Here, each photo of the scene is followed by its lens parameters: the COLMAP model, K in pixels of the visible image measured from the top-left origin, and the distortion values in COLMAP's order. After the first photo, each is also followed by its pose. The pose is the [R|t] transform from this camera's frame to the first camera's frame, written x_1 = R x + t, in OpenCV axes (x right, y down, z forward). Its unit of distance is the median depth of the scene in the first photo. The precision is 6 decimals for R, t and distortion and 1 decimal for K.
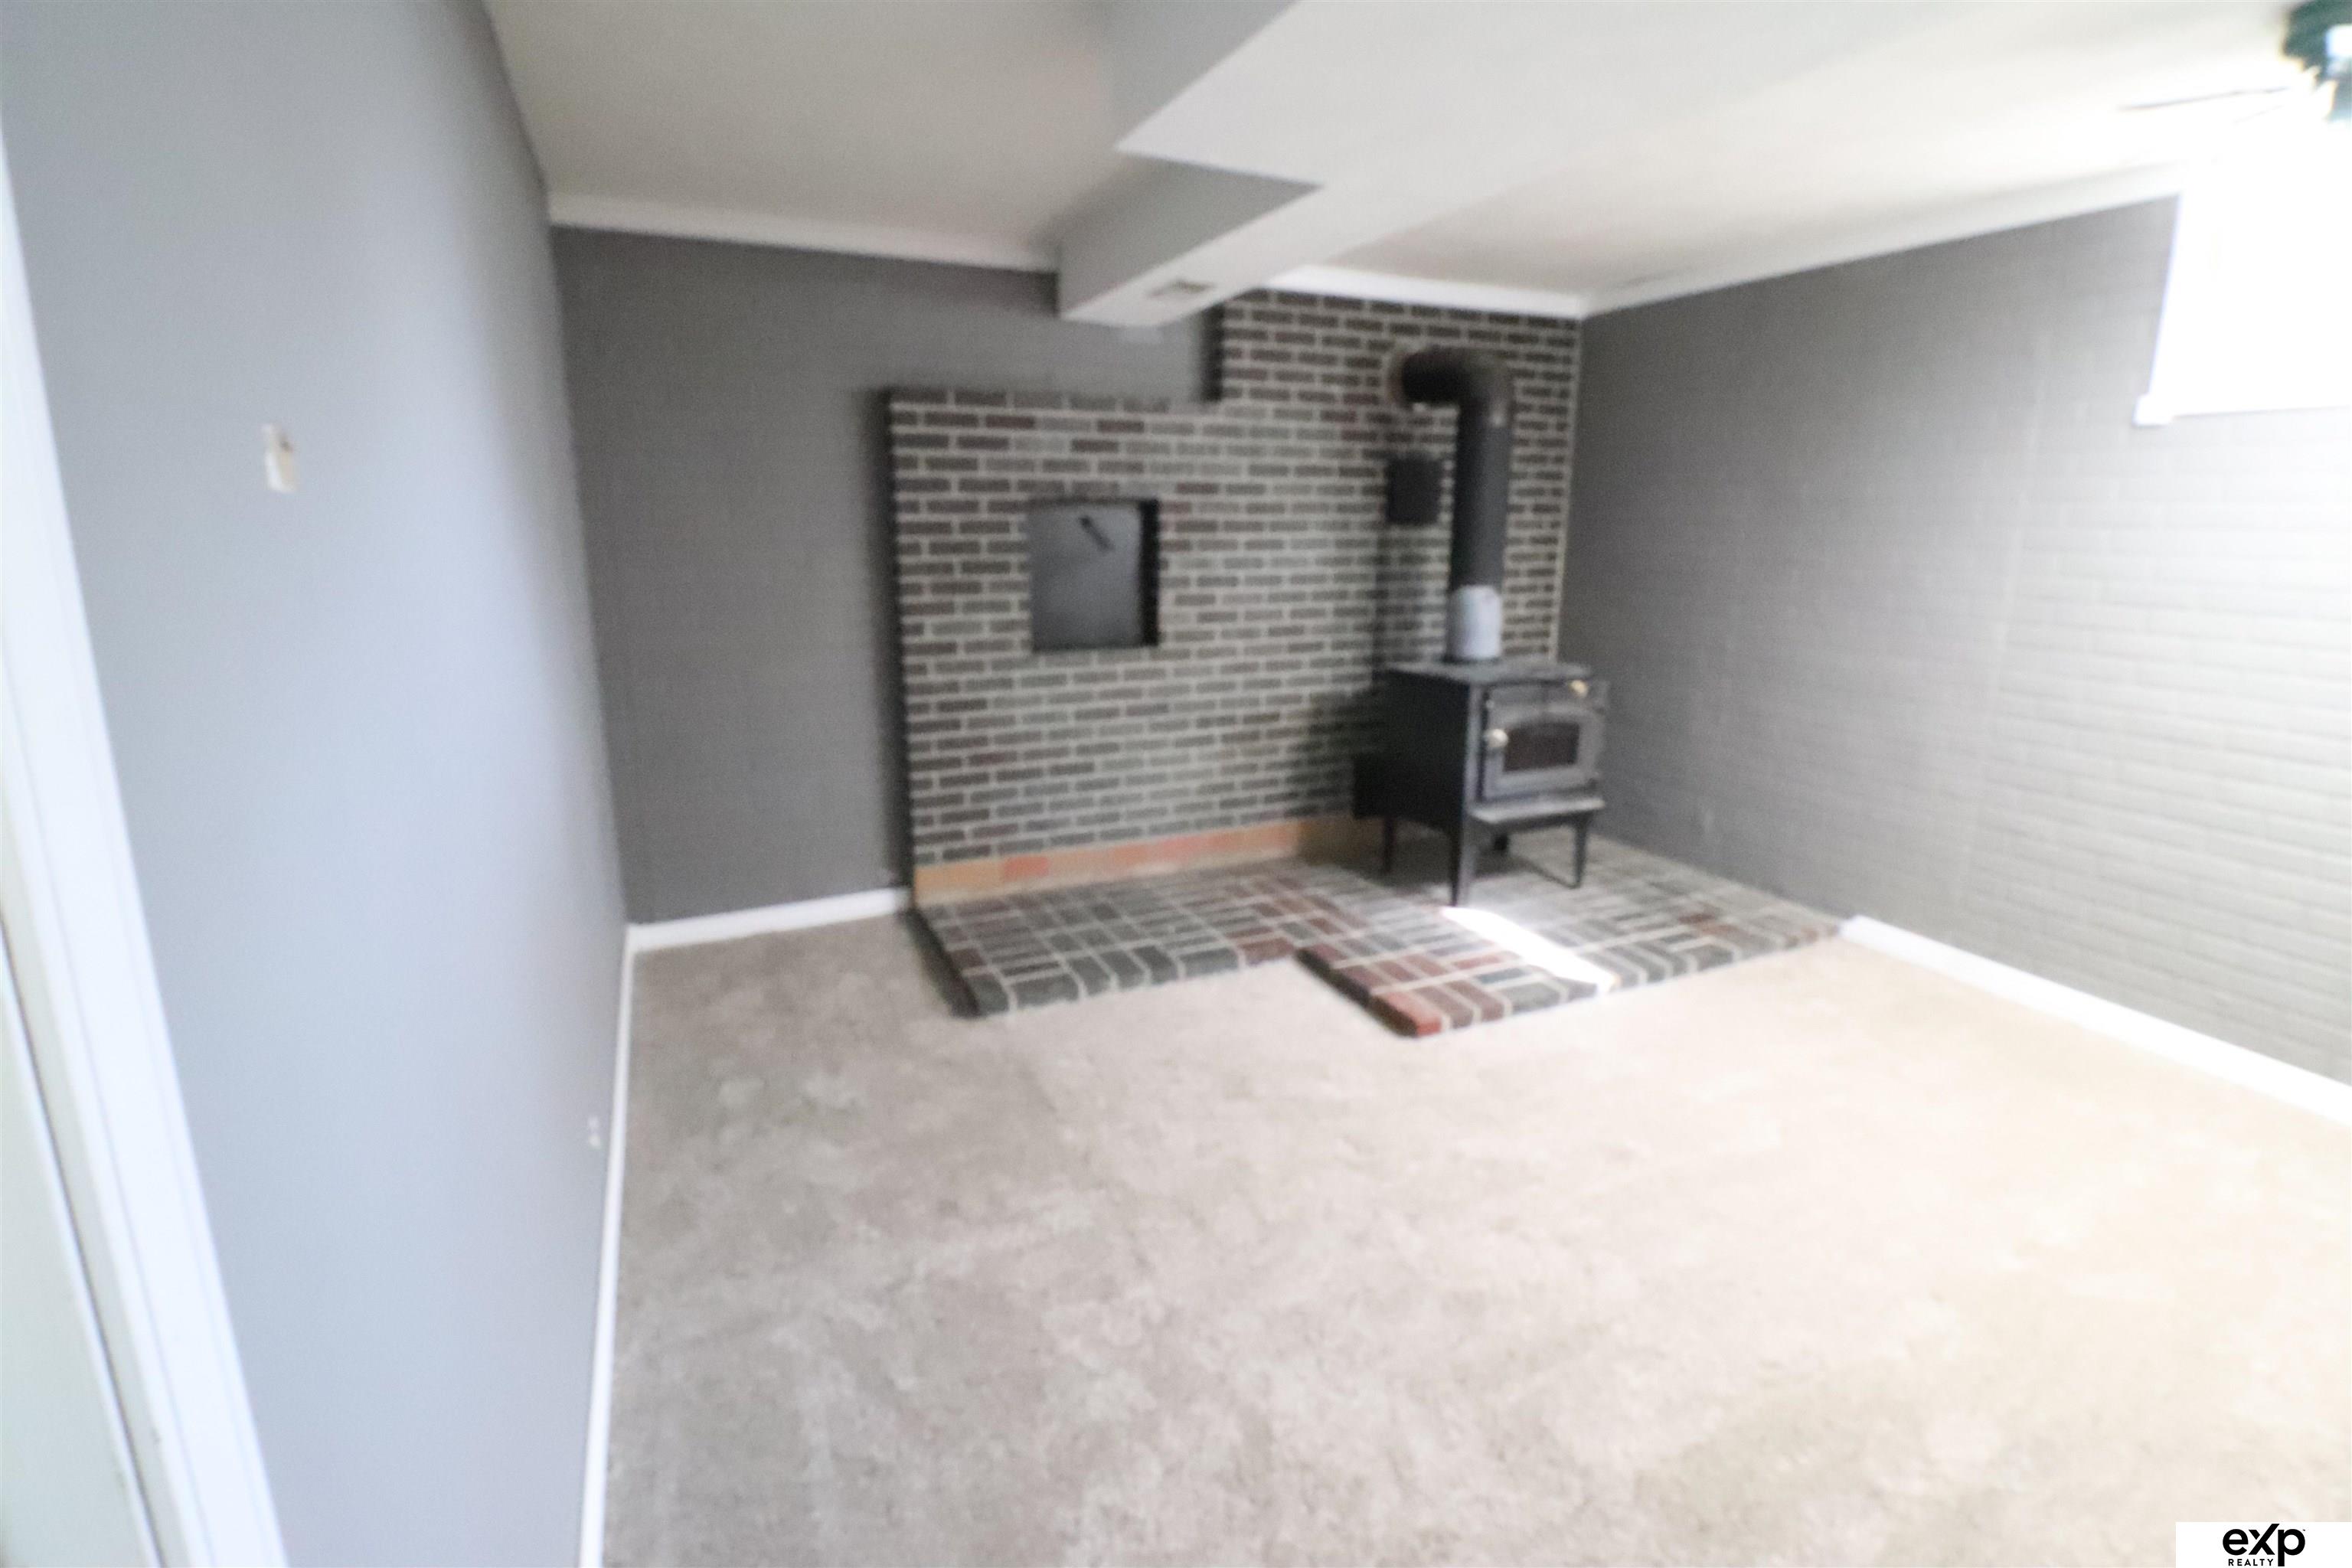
lens RADIAL K [[1083.6, 0, 1189.3], [0, 1083.6, 753.6], [0, 0, 1]] dist [0.000066, -0.012406]
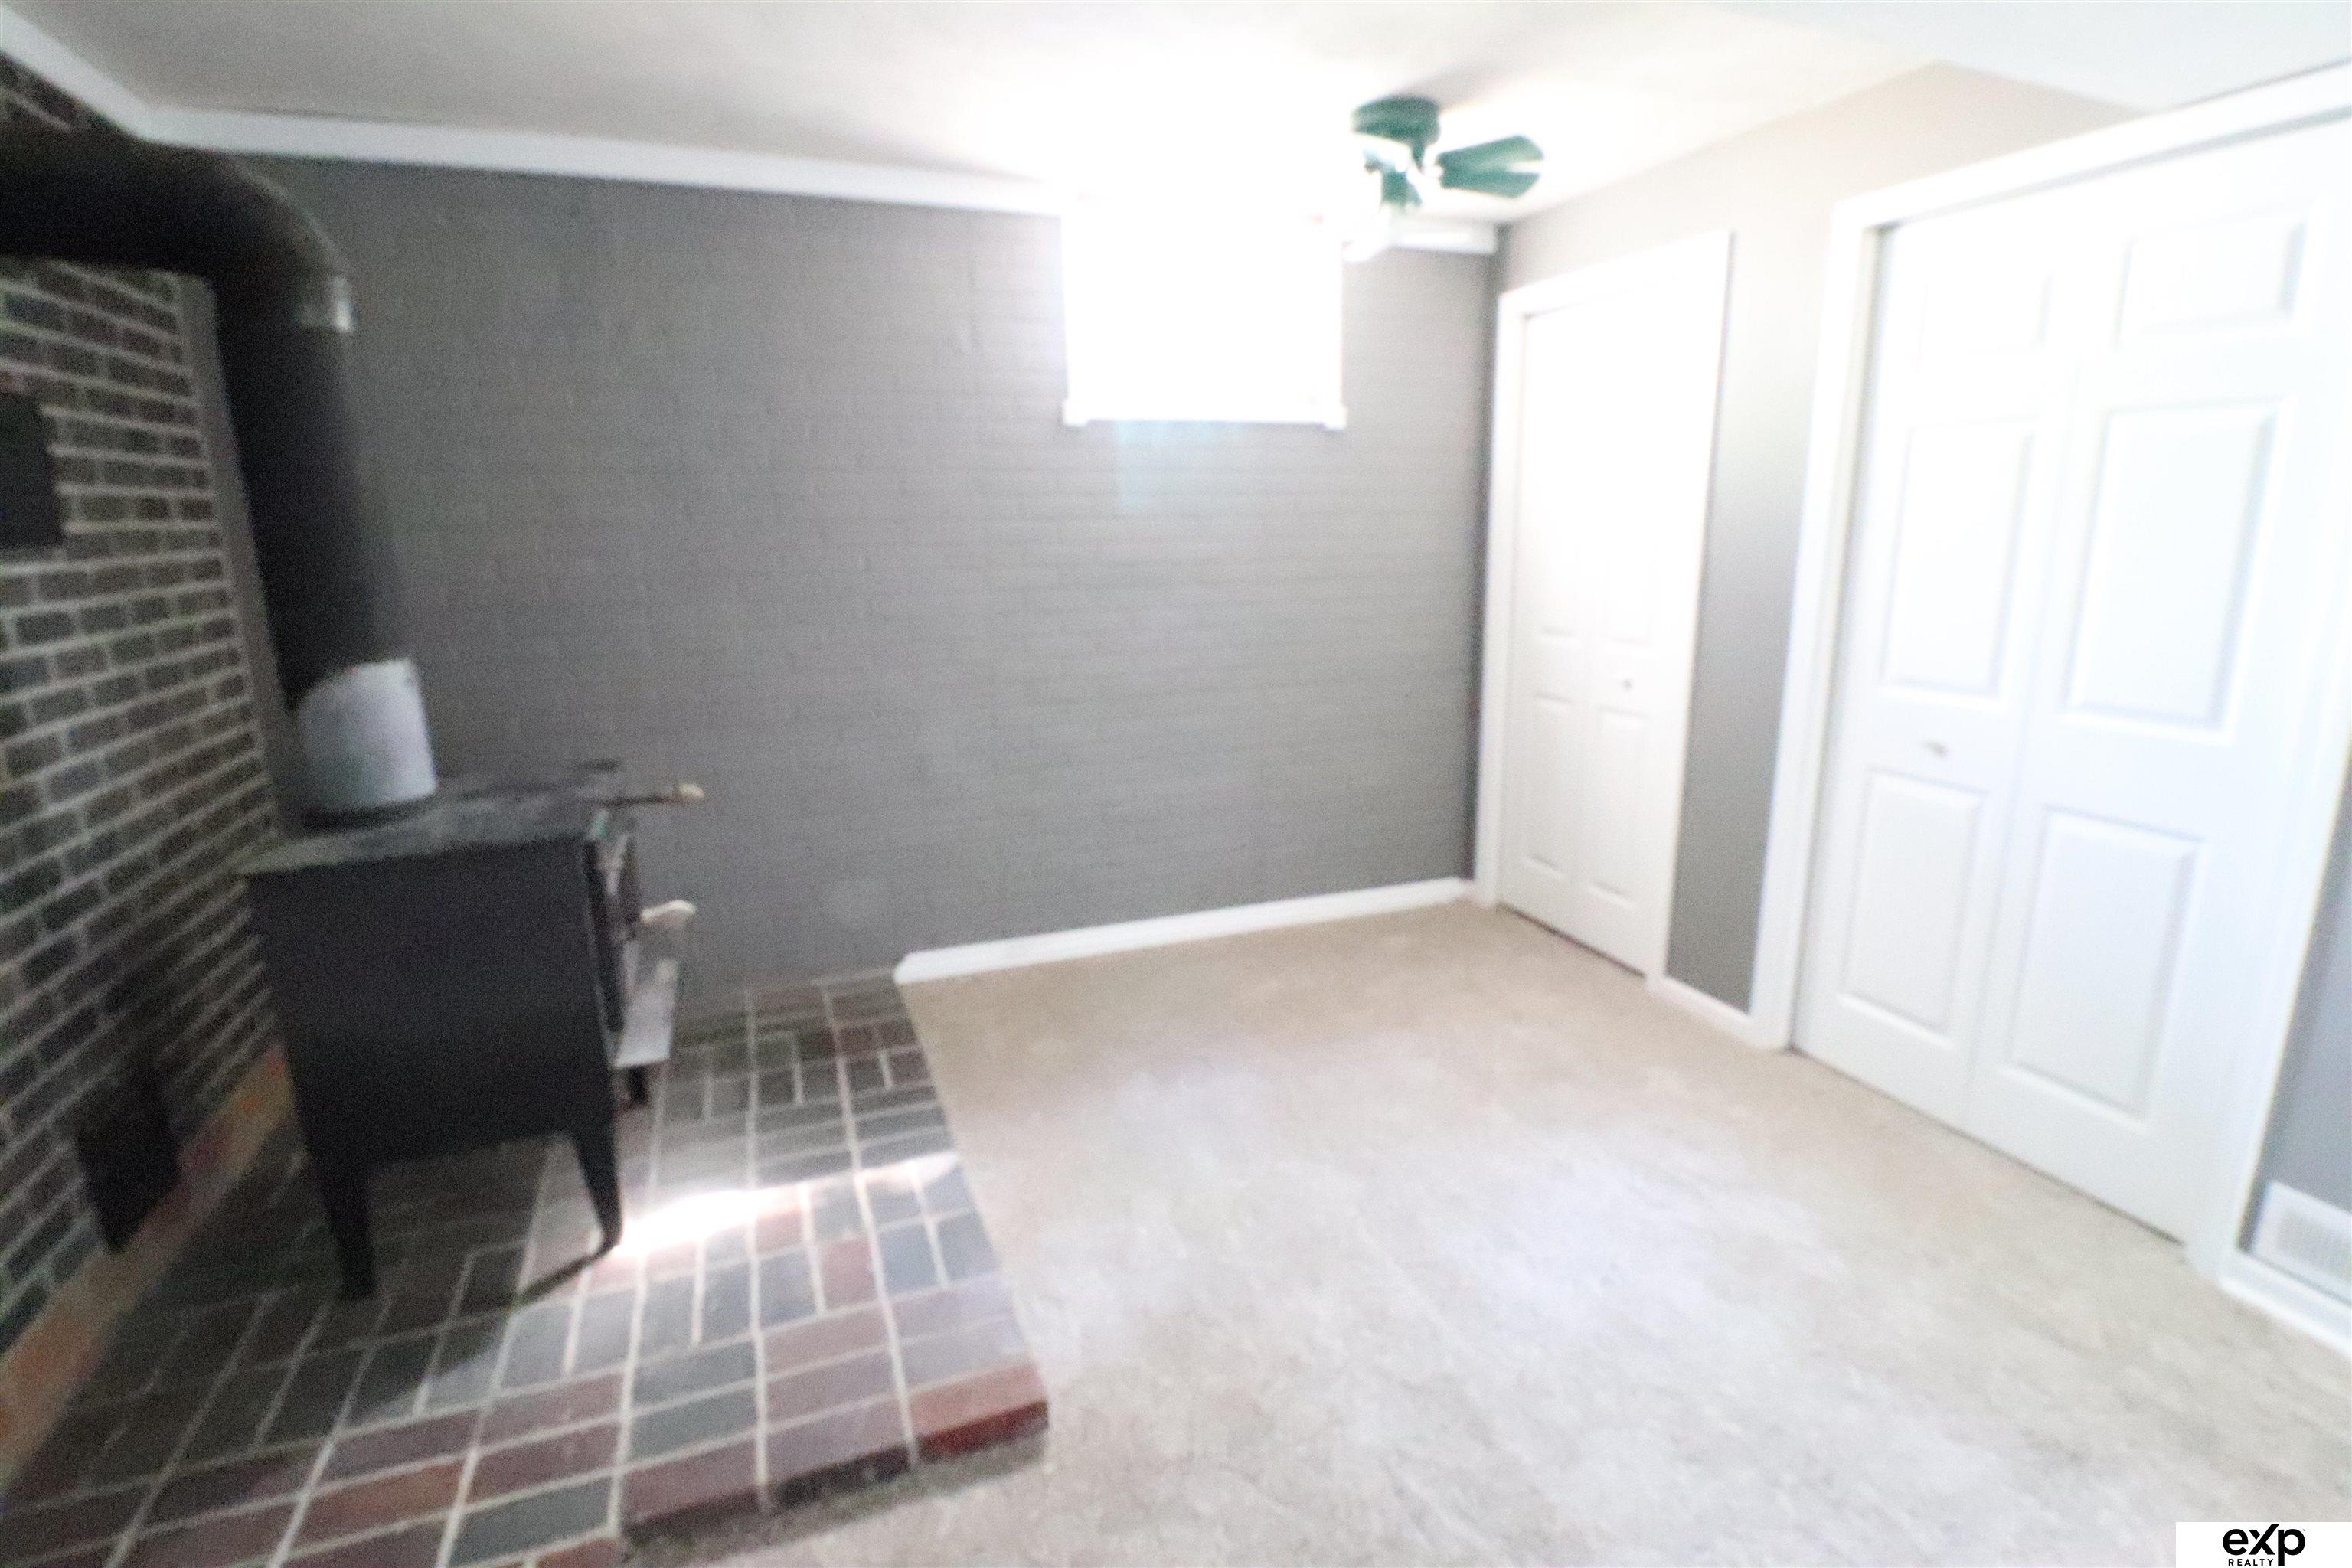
lens RADIAL K [[1083.6, 0, 1189.3], [0, 1083.6, 753.6], [0, 0, 1]] dist [0.000066, -0.012406]
pose [[0.056505, -0.214757, 0.975031, -0.218639], [0.213743, 0.956552, 0.198300, -0.141595], [-0.975254, 0.197201, 0.099953, 0.658995]]
